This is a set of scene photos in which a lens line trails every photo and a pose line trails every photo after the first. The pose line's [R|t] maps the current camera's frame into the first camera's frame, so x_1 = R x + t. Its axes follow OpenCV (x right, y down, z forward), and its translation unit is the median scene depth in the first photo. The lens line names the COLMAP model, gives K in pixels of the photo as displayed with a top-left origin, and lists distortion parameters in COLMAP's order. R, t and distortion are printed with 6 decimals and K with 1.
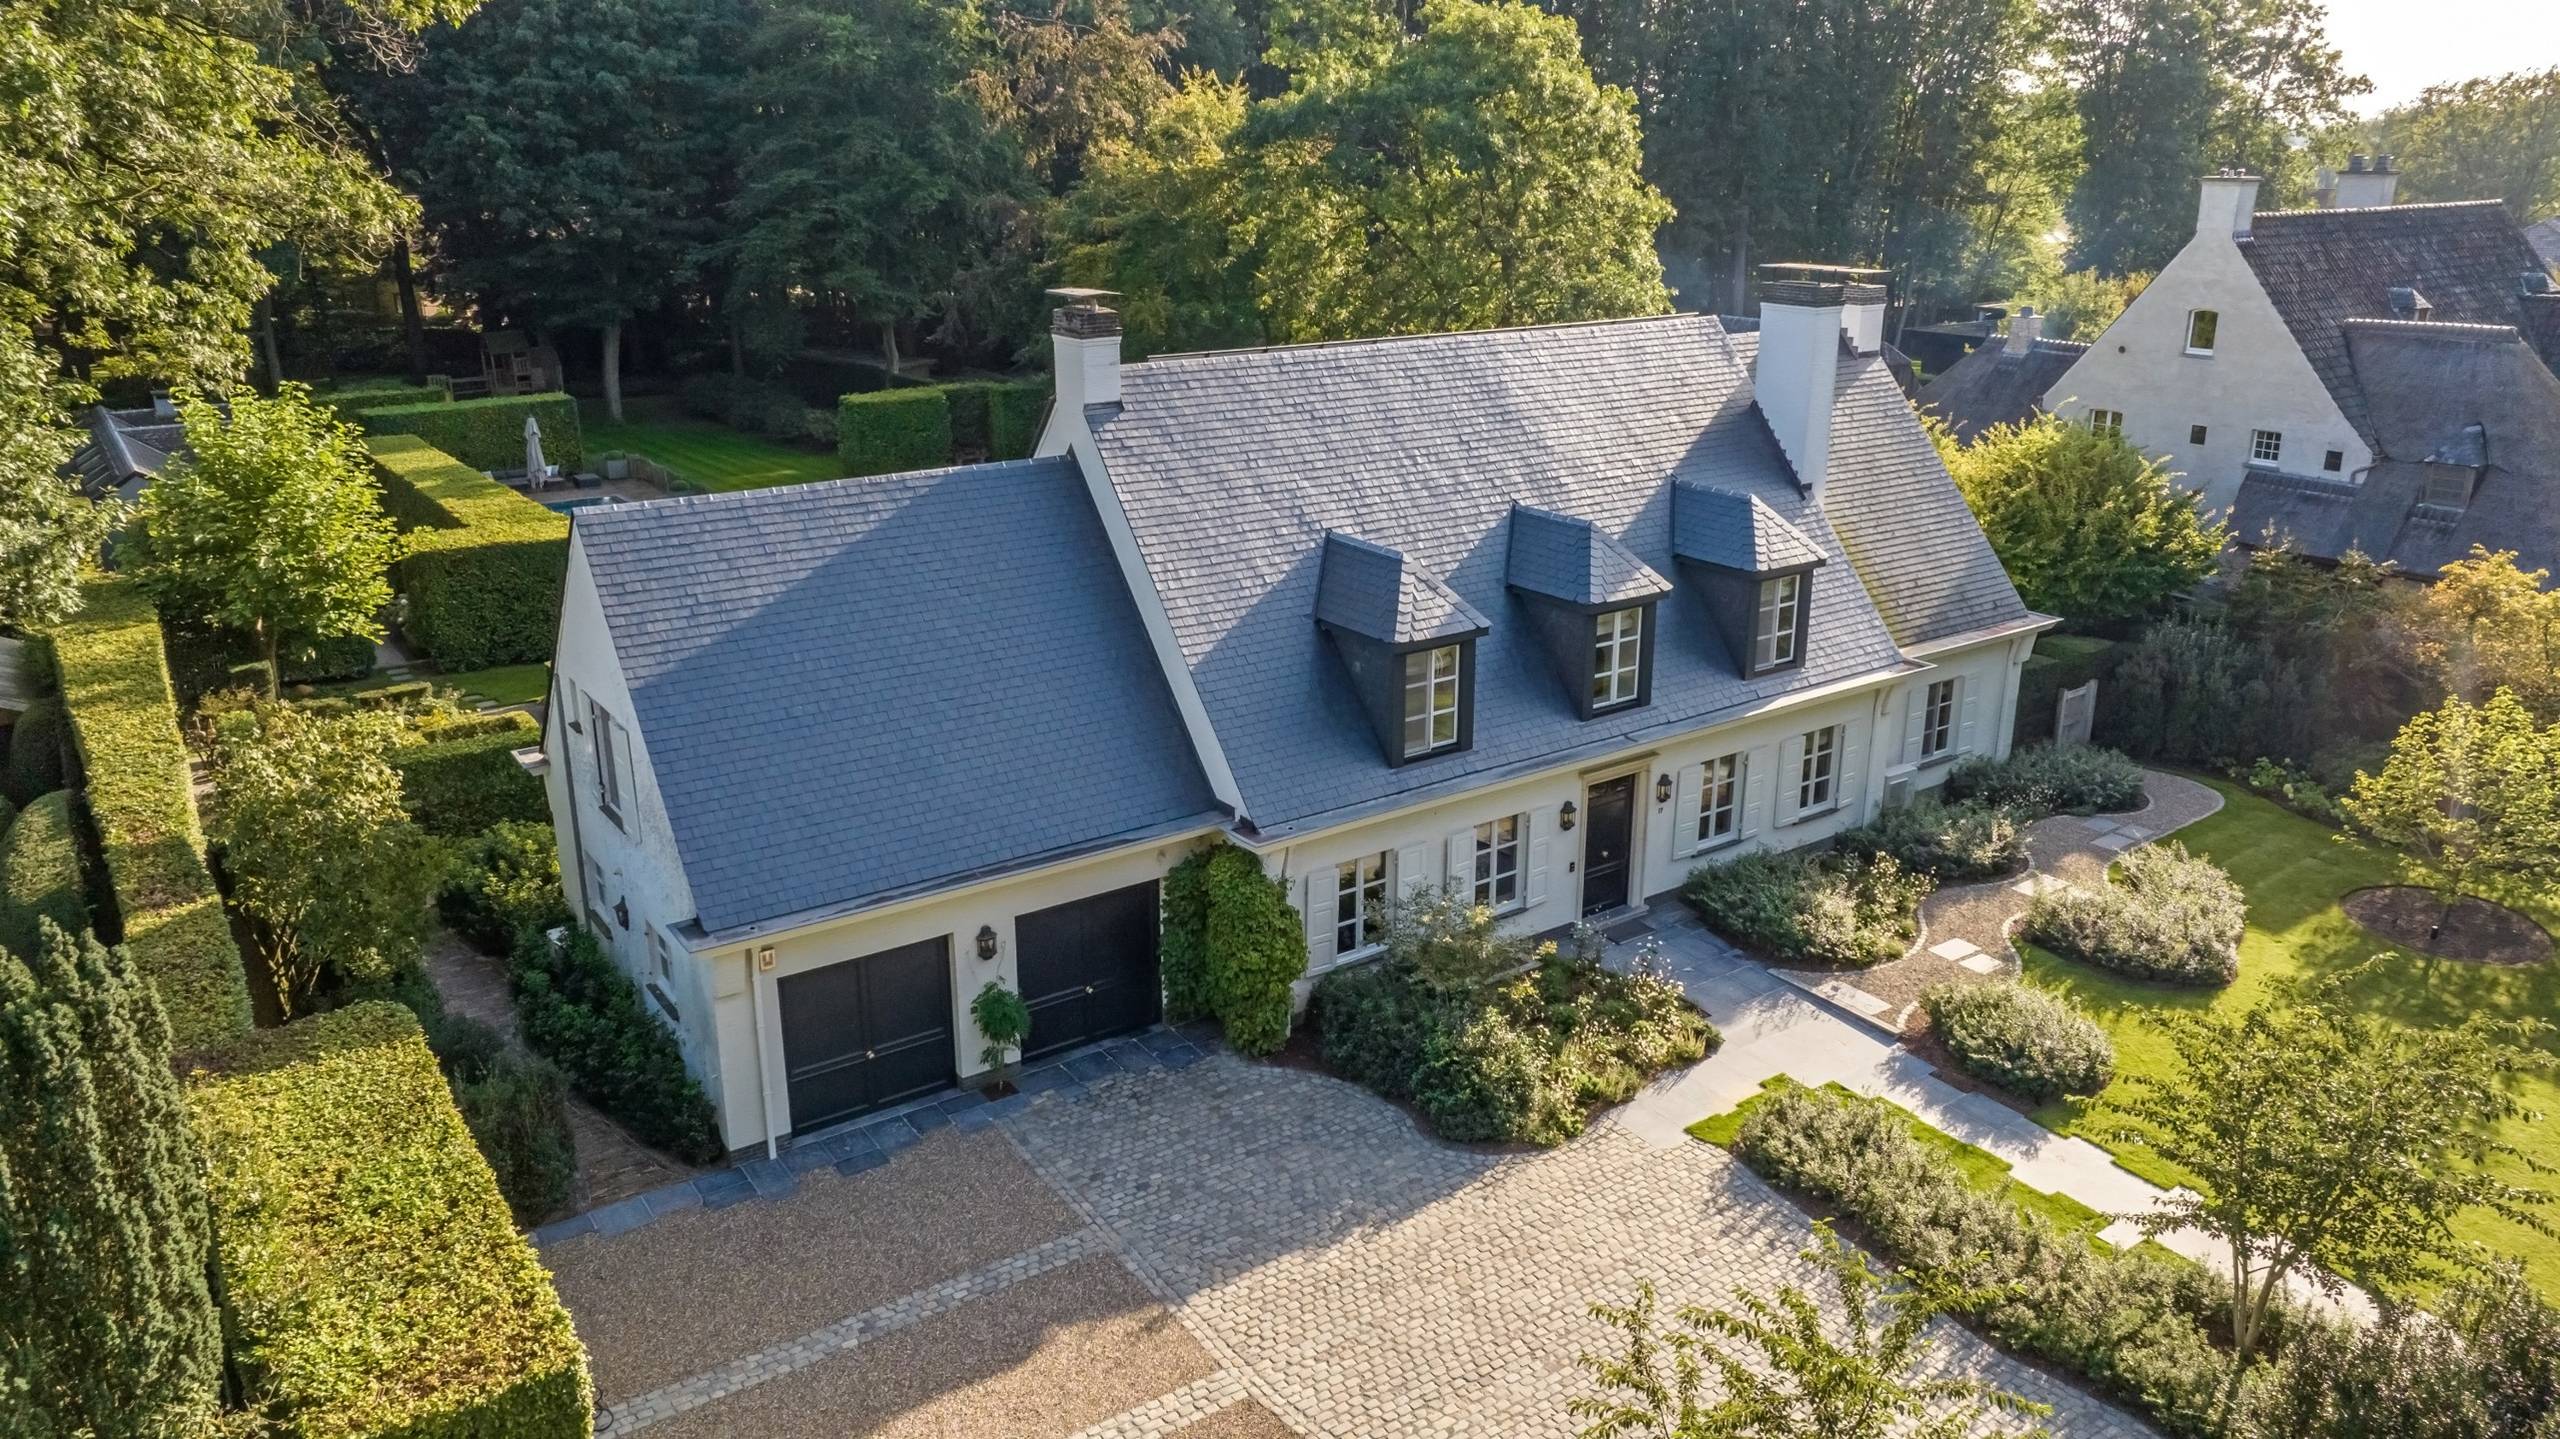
lens RADIAL K [[1778.9, 0, 1284.3], [0, 1778.9, 725.7], [0, 0, 1]] dist [-0.032041, 0.007726]
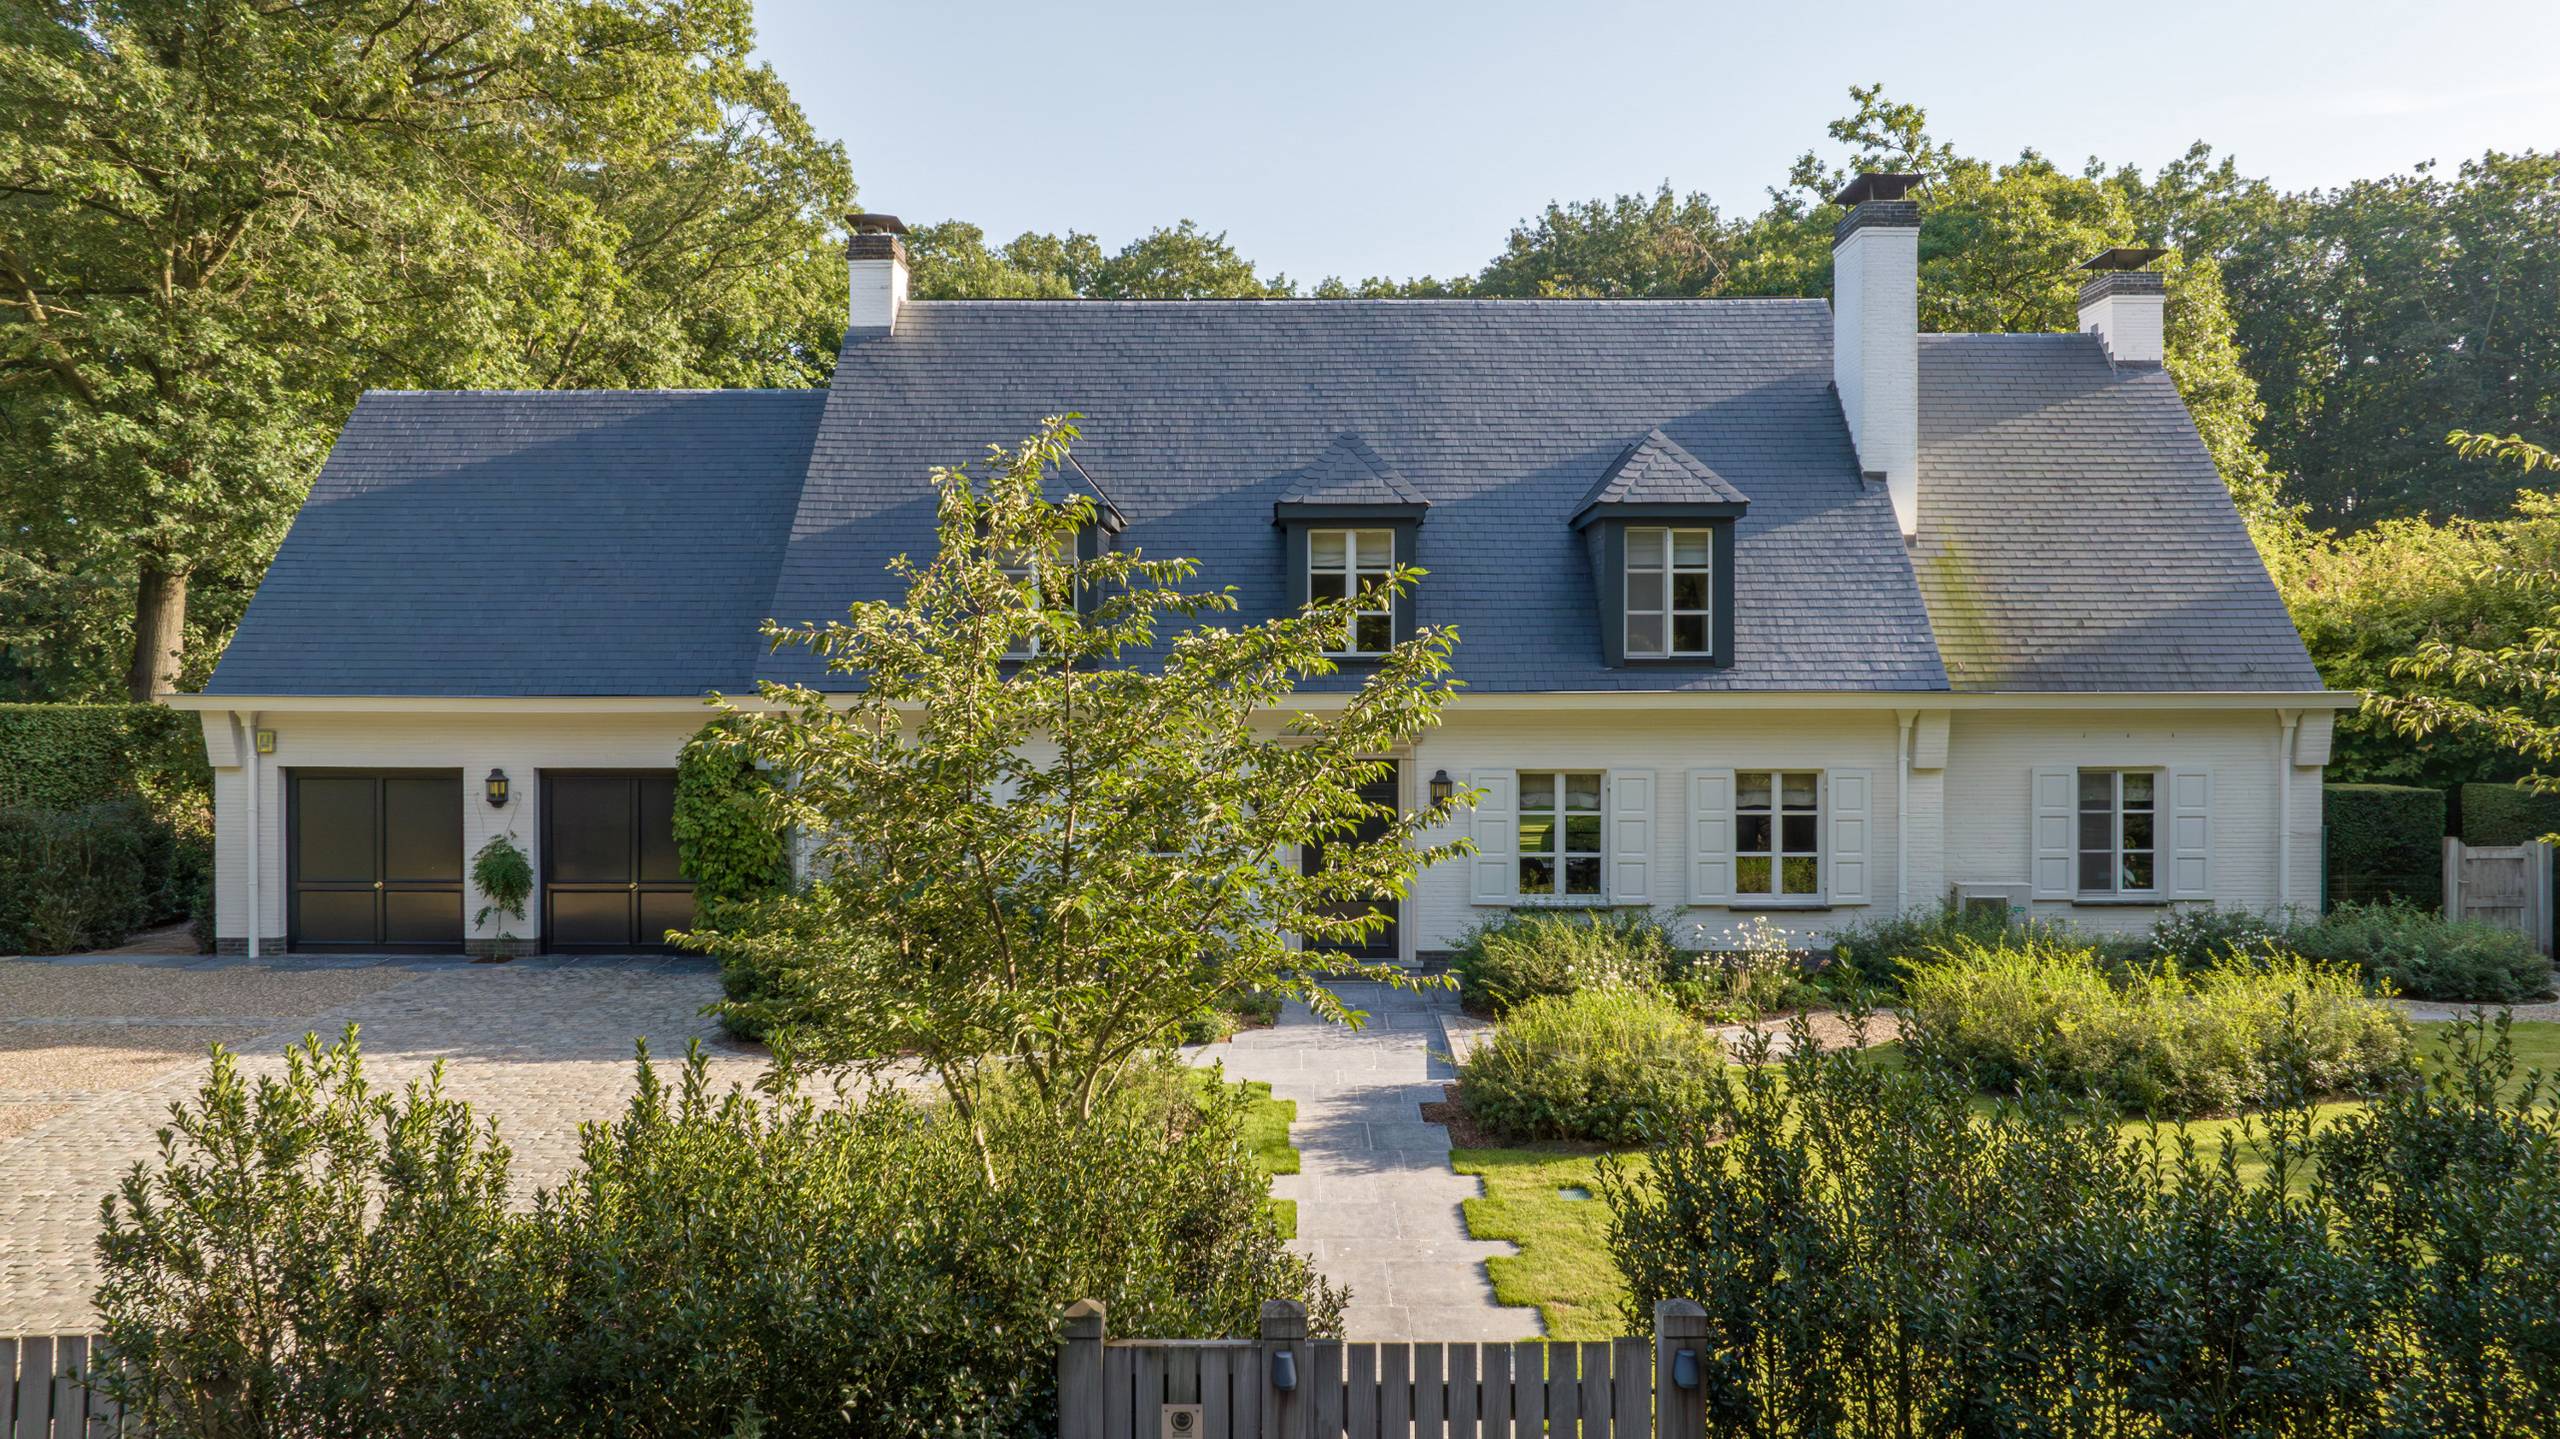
lens RADIAL K [[1778.9, 0, 1298.1], [0, 1778.9, 714.4], [0, 0, 1]] dist [-0.032041, 0.007726]
pose [[0.813824, 0.002881, -0.581104, 0.708441], [-0.180246, 0.951919, -0.247711, 0.235729], [0.552451, 0.306335, 0.775214, 0.481080]]
